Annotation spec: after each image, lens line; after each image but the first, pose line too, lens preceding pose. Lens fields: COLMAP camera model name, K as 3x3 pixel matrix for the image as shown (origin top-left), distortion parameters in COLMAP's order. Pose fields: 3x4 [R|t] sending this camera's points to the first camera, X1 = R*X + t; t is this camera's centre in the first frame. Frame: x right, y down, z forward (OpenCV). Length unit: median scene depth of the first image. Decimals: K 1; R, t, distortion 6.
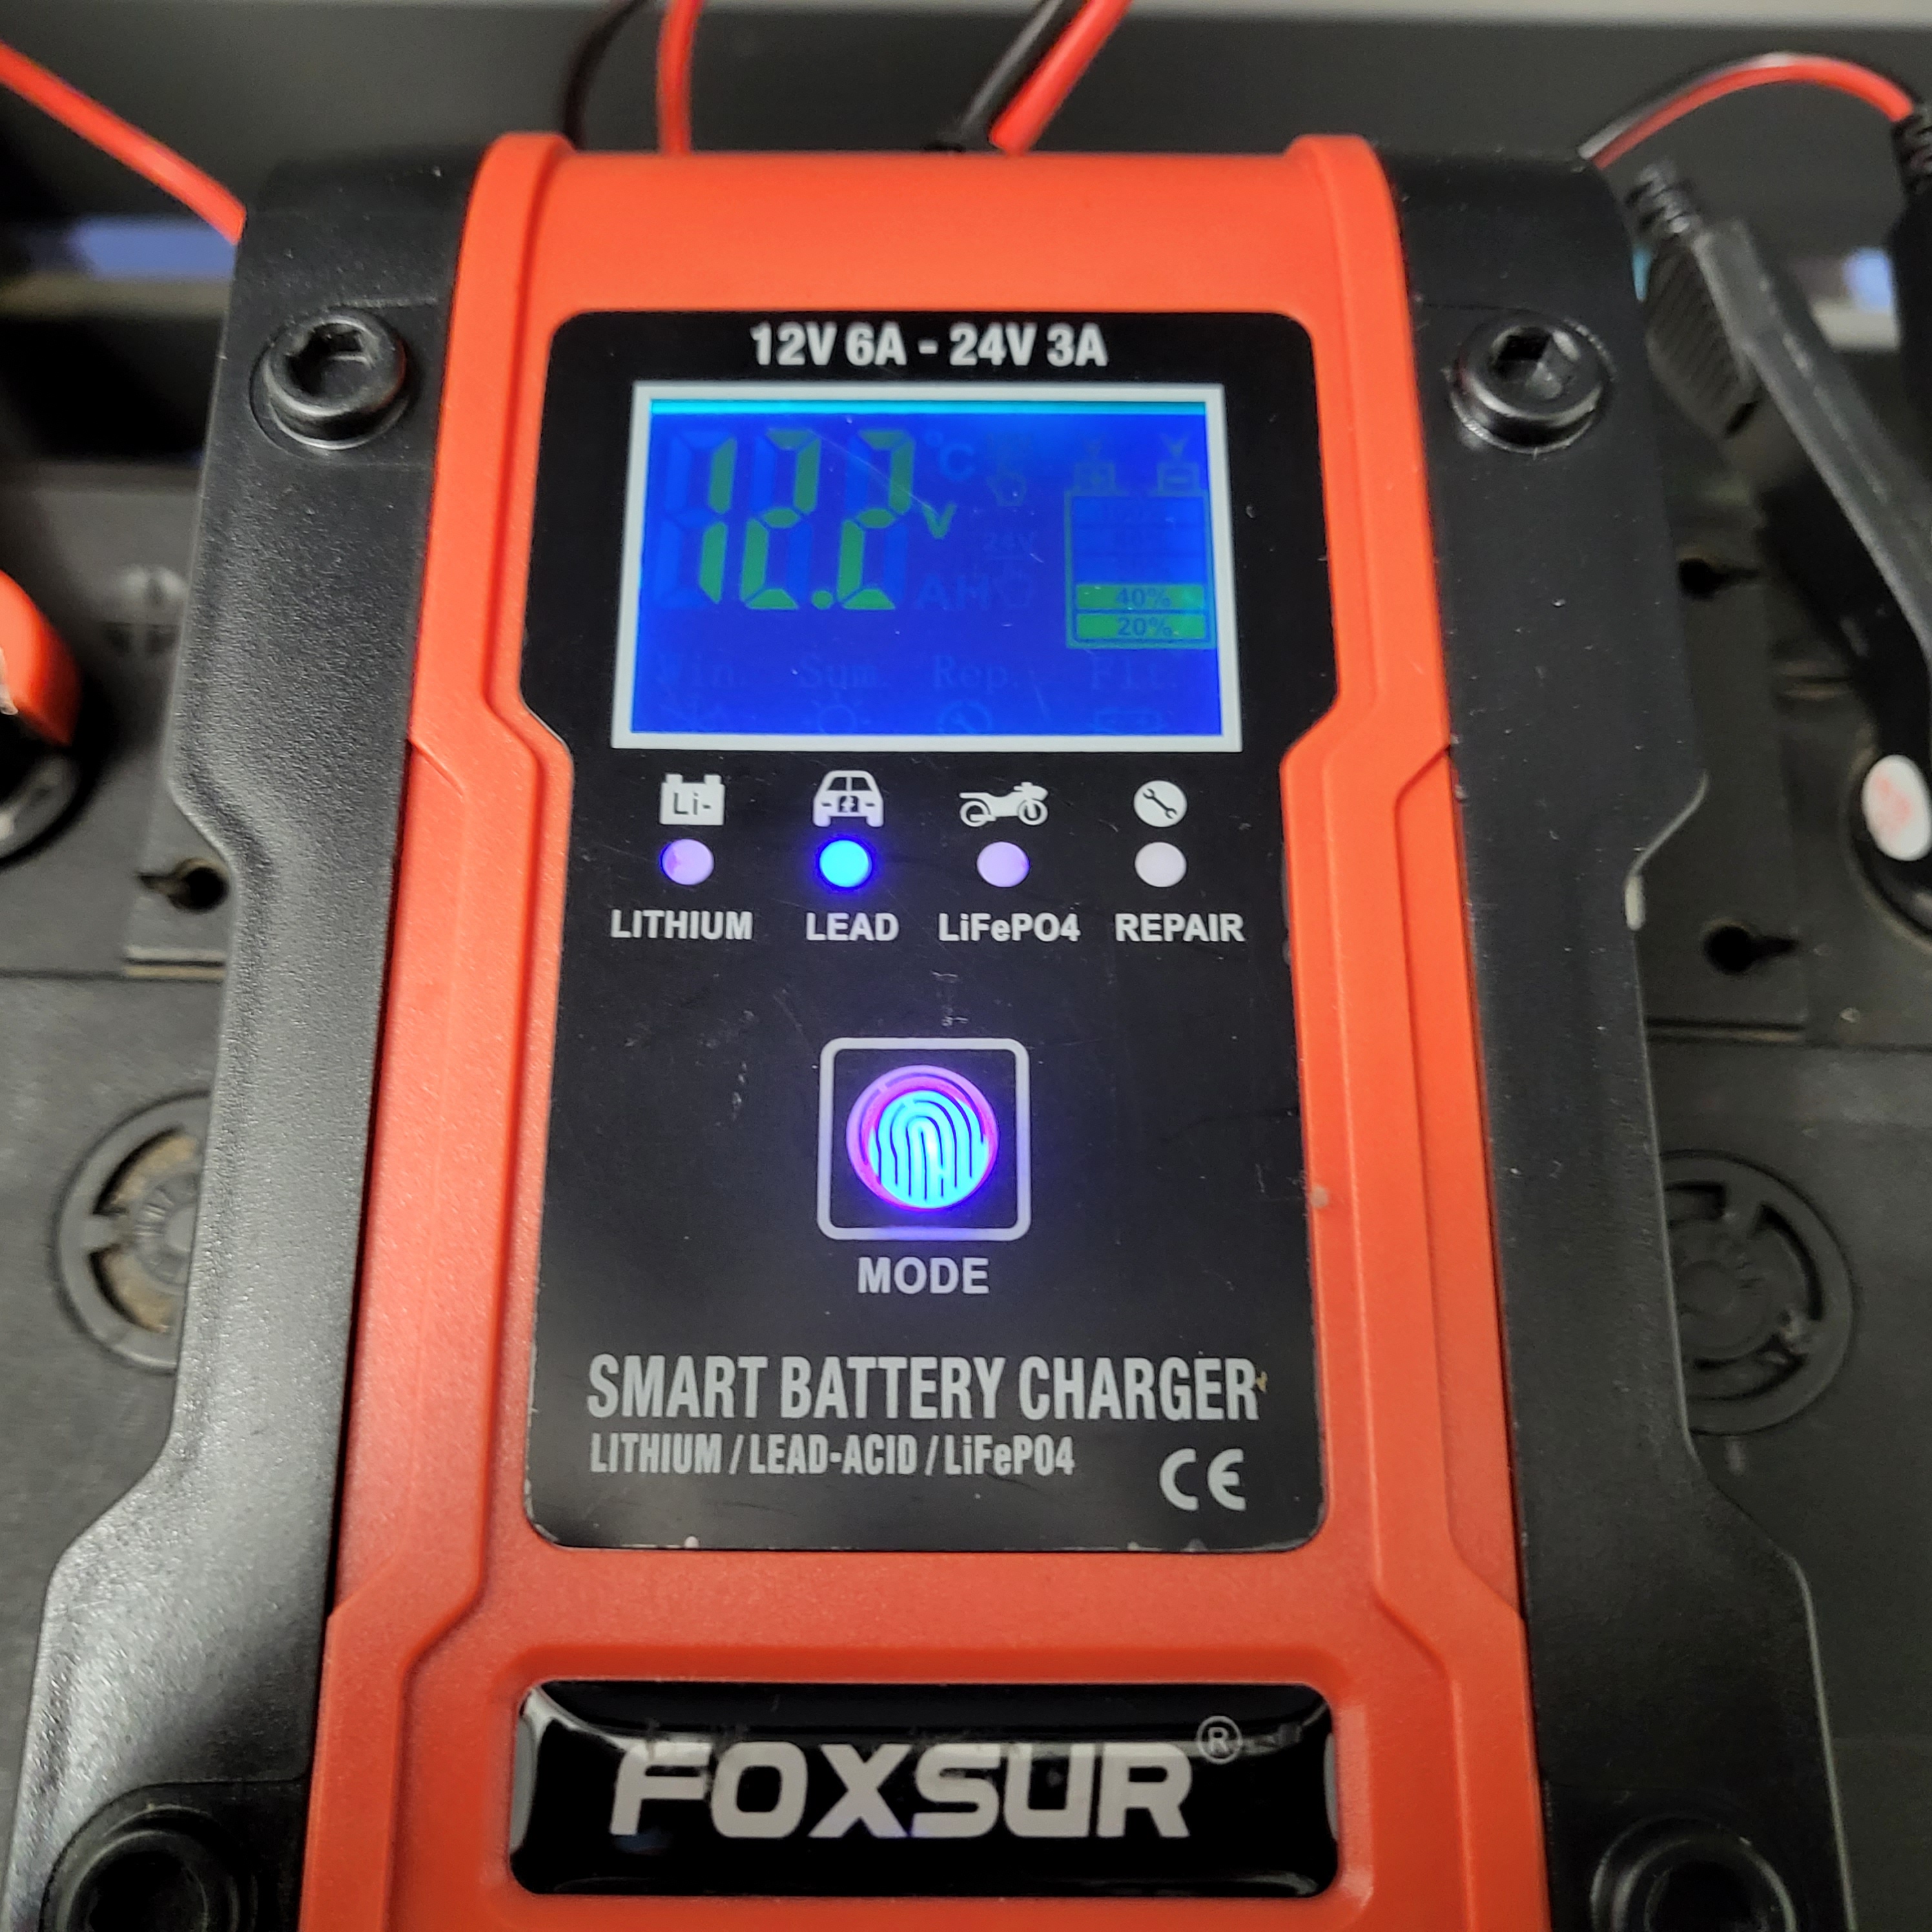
lens RADIAL K [[2298.1, 0, 954.4], [0, 2298.1, 967.8], [0, 0, 1]] dist [-0.094520, 0.000000]
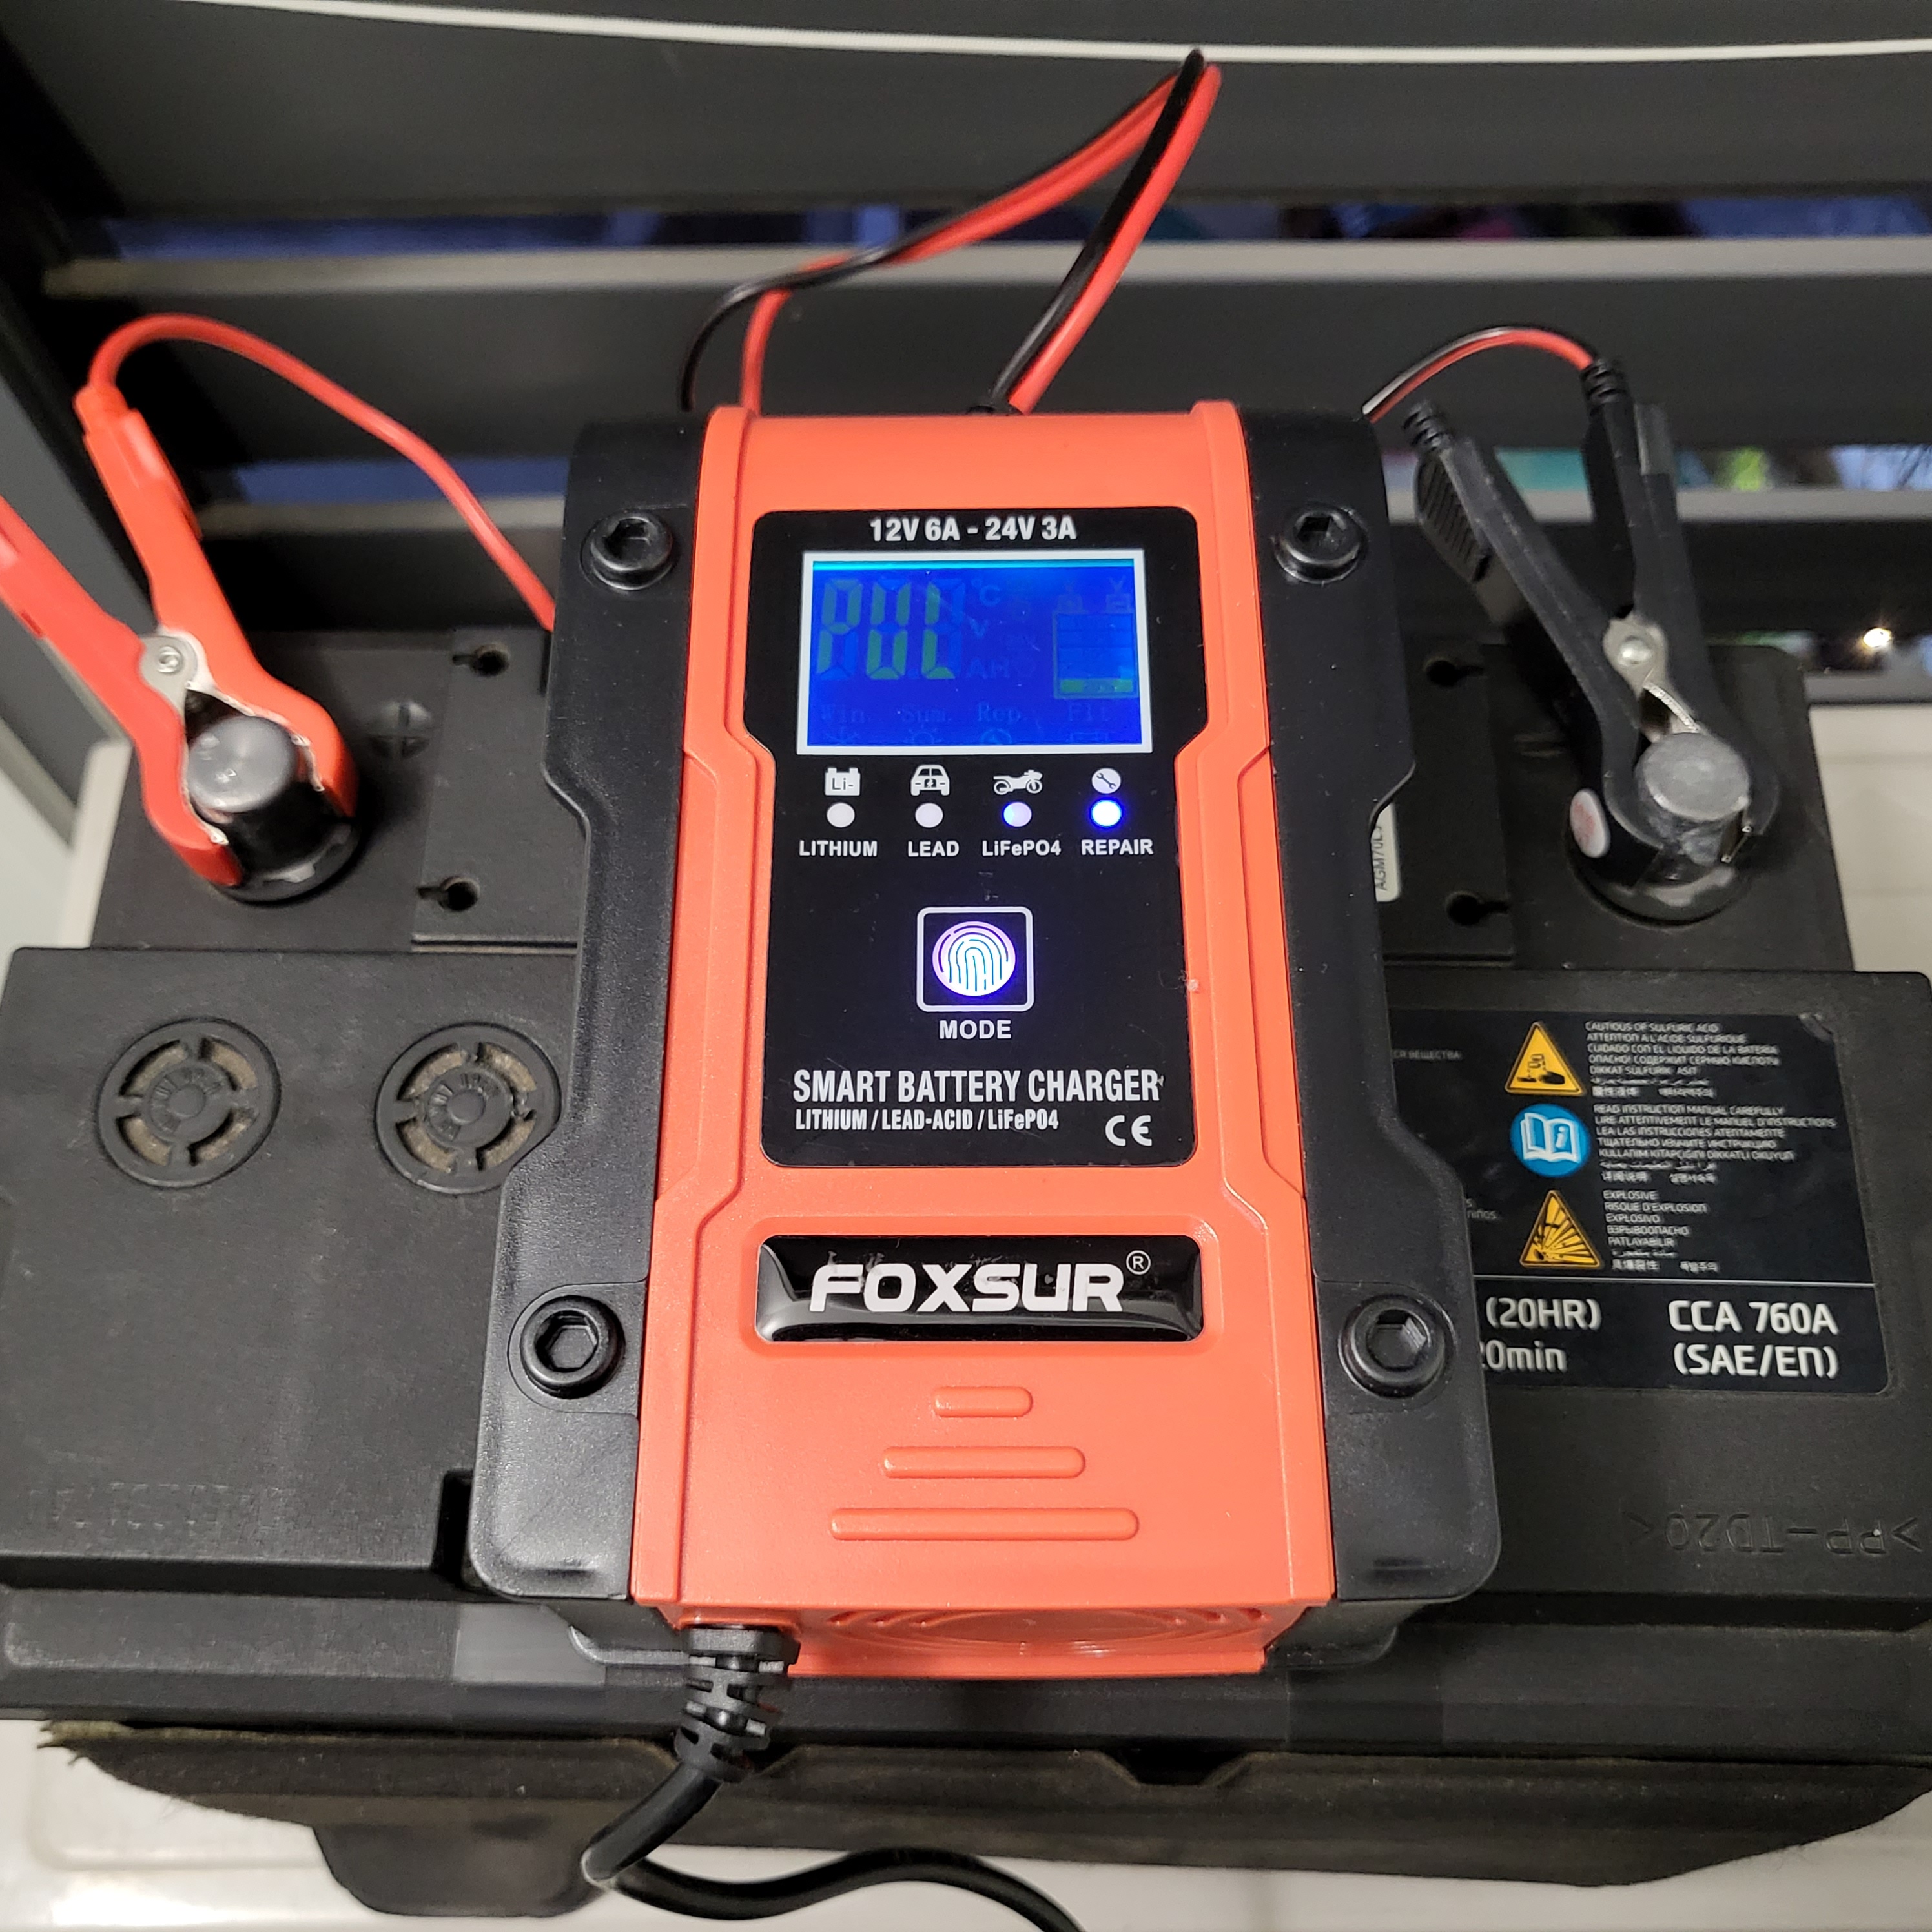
lens RADIAL K [[2298.1, 0, 974.2], [0, 2298.1, 966.3], [0, 0, 1]] dist [-0.094520, 0.000000]
pose [[0.999865, -0.011492, -0.011744, 0.006849], [0.010491, 0.996579, -0.081973, 0.216023], [0.012646, 0.081839, 0.996565, -0.759163]]
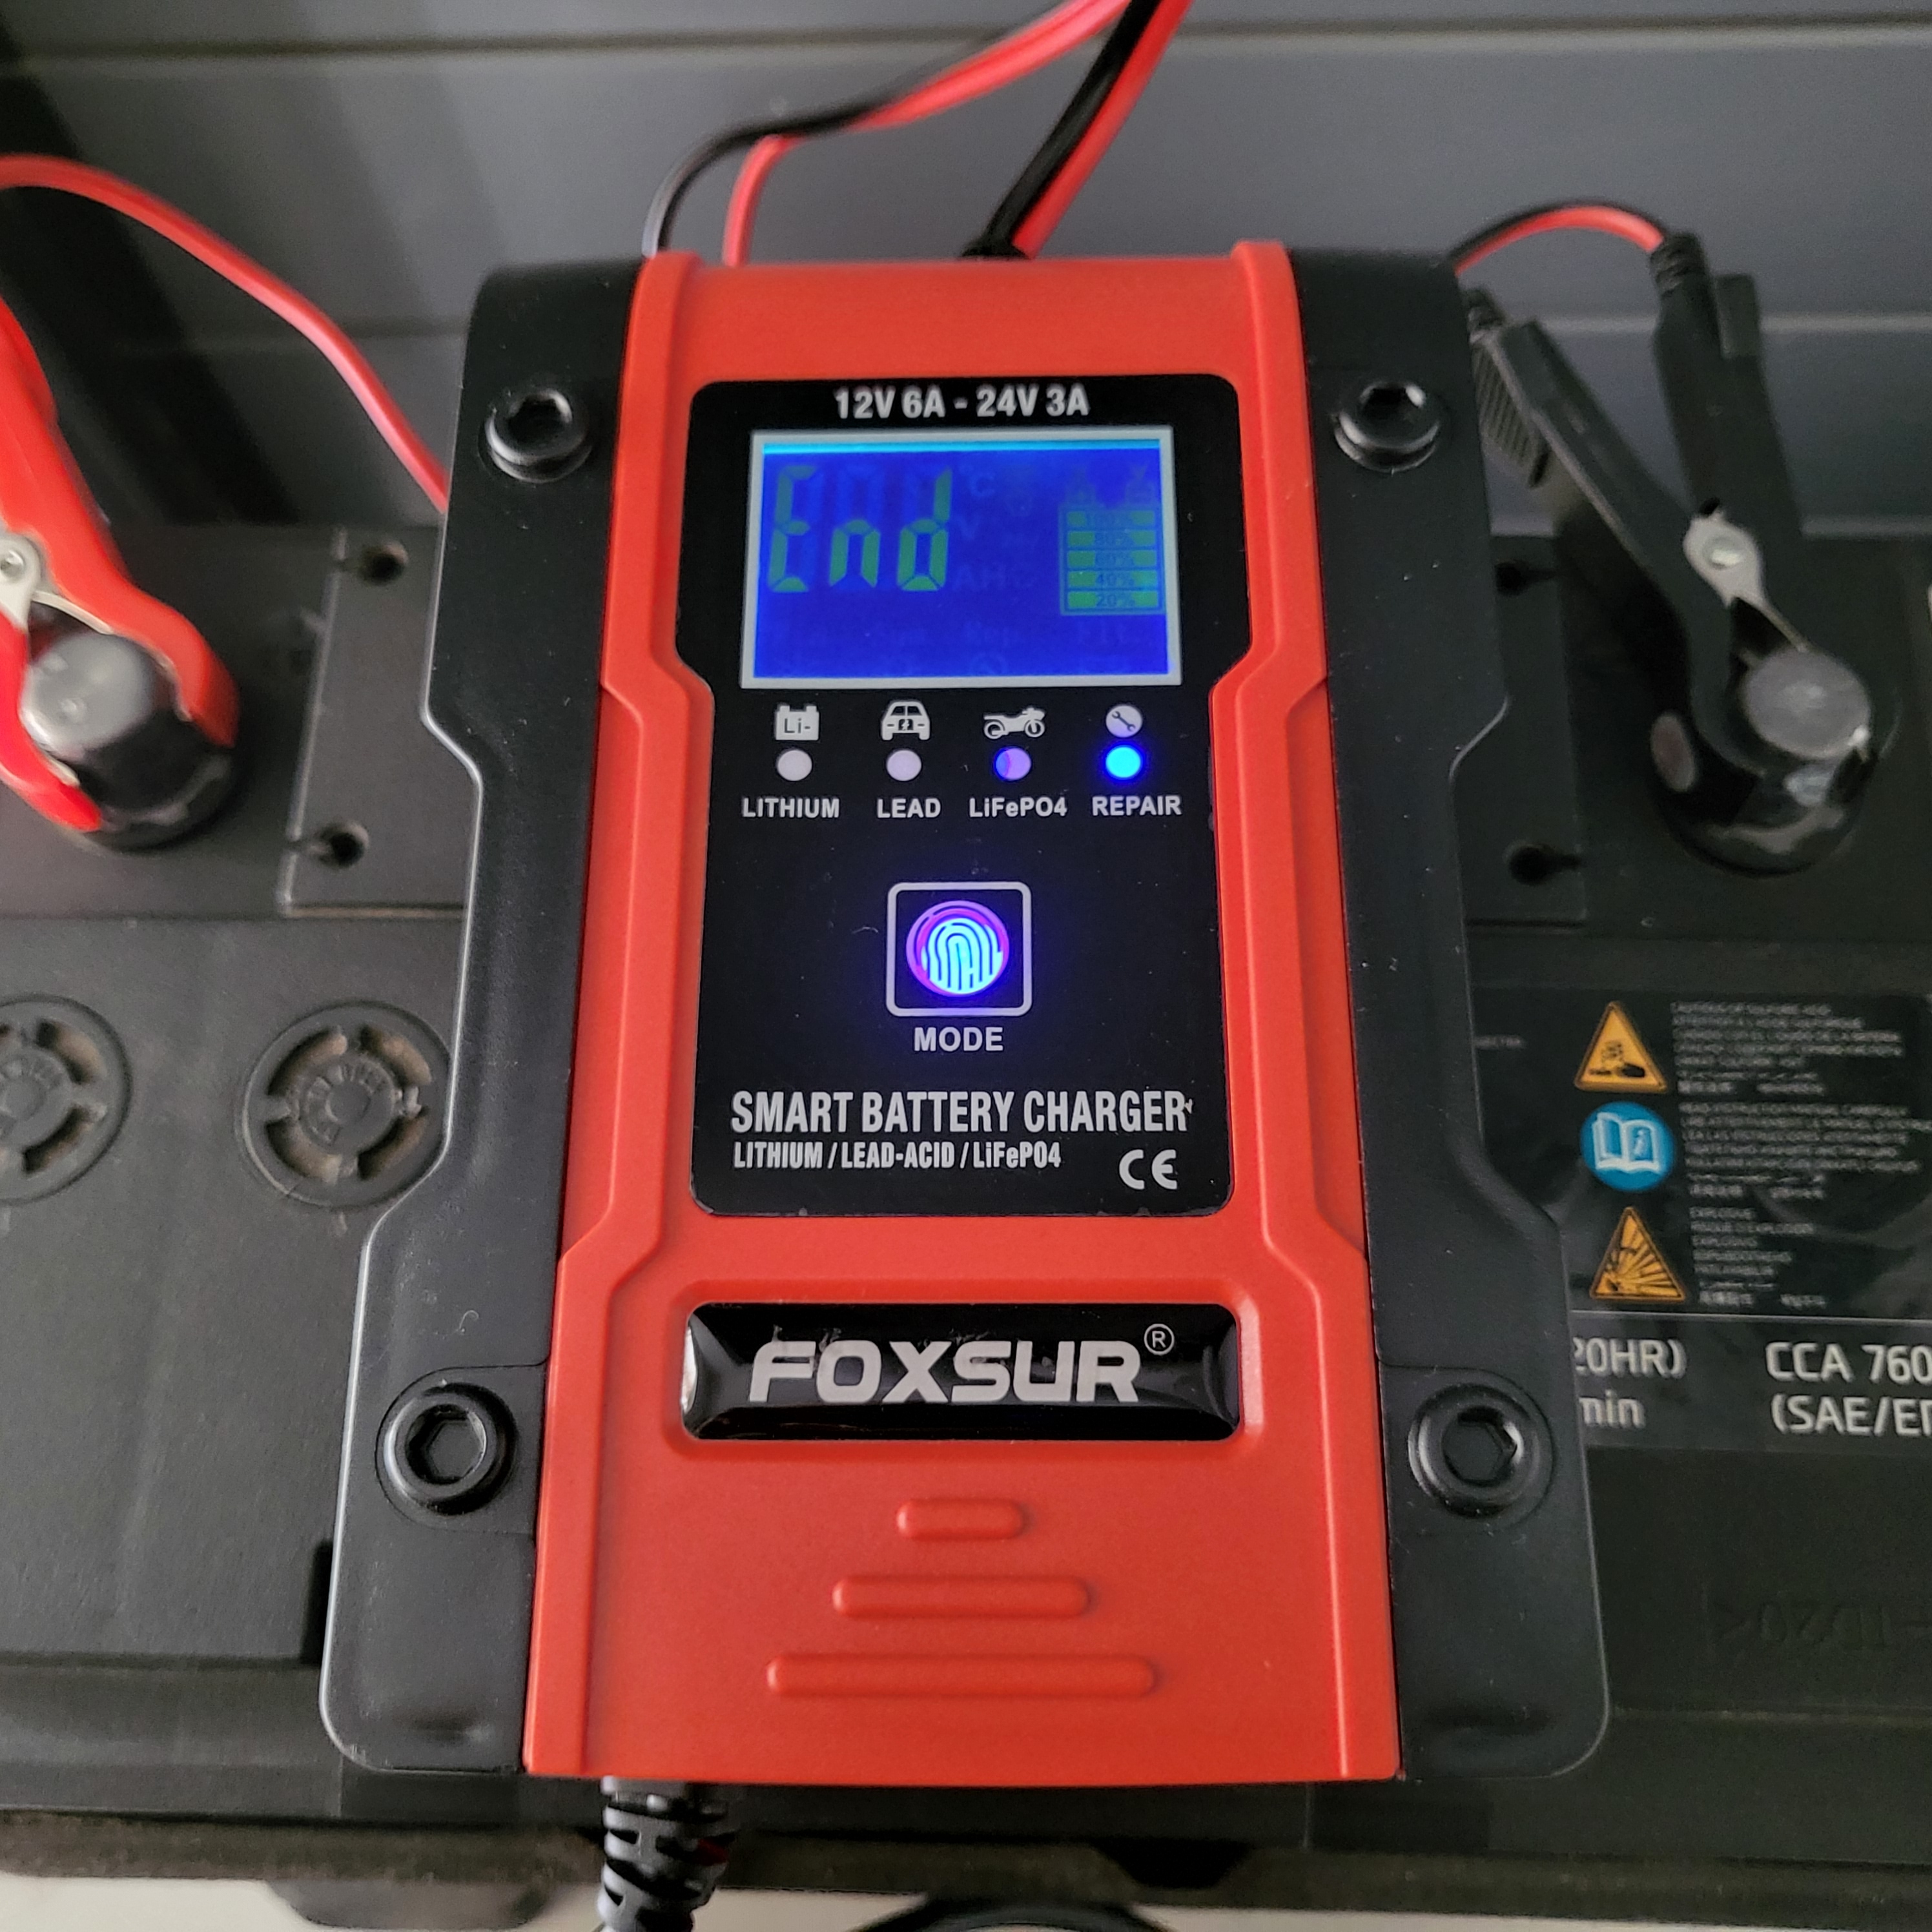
lens RADIAL K [[2298.1, 0, 978.9], [0, 2298.1, 962.7], [0, 0, 1]] dist [-0.094520, 0.000000]
pose [[0.999601, -0.011009, -0.026012, 0.035141], [0.010697, 0.999869, -0.012124, 0.095653], [0.026142, 0.011841, 0.999588, -0.431373]]
